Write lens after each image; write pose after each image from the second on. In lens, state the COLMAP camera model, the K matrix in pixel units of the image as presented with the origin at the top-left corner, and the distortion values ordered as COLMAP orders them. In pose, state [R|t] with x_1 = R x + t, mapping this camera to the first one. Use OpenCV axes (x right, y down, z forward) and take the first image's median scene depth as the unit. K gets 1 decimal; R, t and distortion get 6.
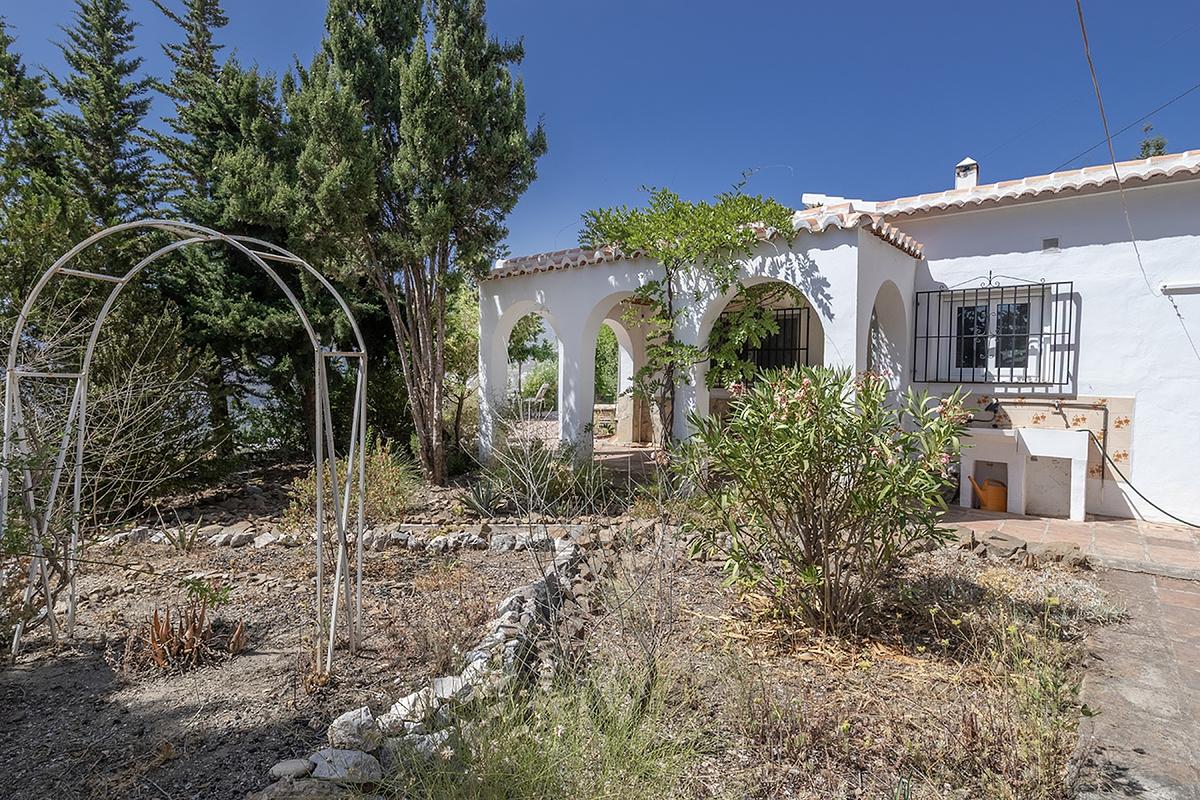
lens RADIAL K [[598.8, 0, 600.0], [0, 598.8, 400.0], [0, 0, 1]] dist [0.000457, 0.000152]
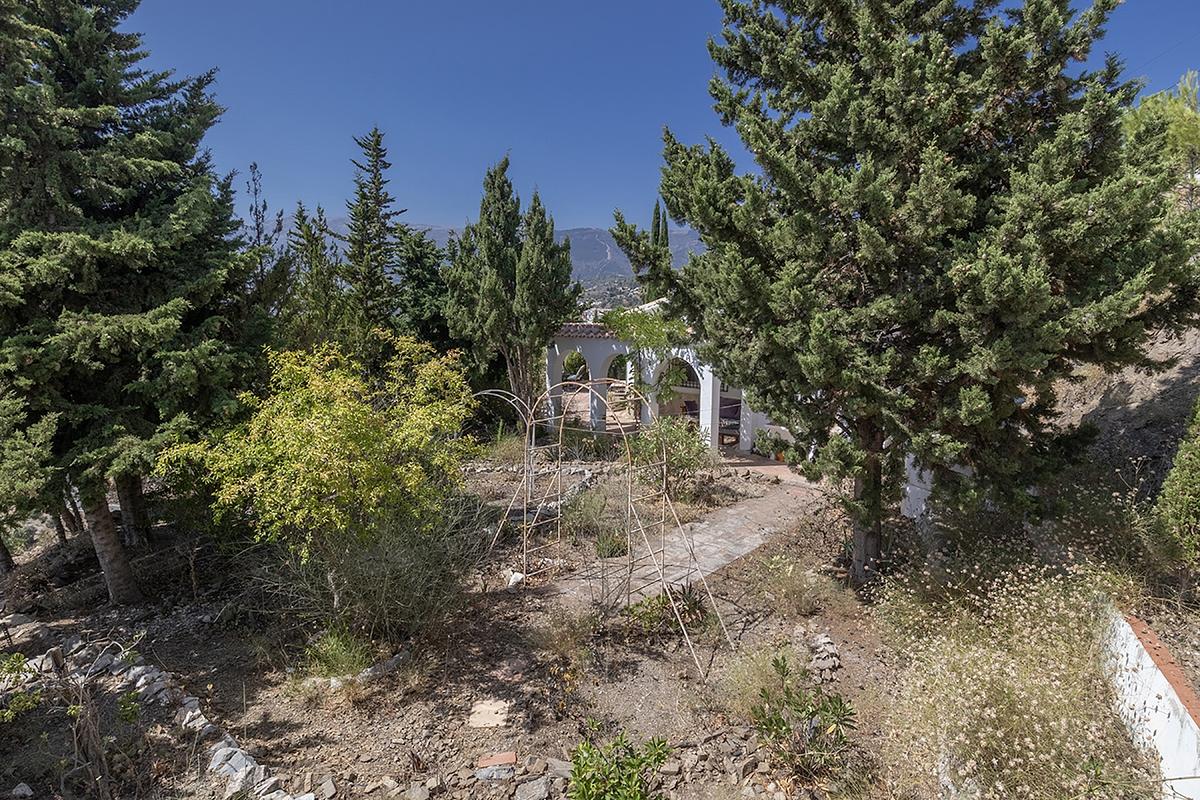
lens RADIAL K [[598.8, 0, 600.0], [0, 598.8, 400.0], [0, 0, 1]] dist [0.000457, 0.000152]
pose [[0.997962, 0.001668, -0.063795, 0.123508], [0.005058, 0.994447, 0.105115, -0.282828], [0.063616, -0.105223, 0.992412, -1.260640]]
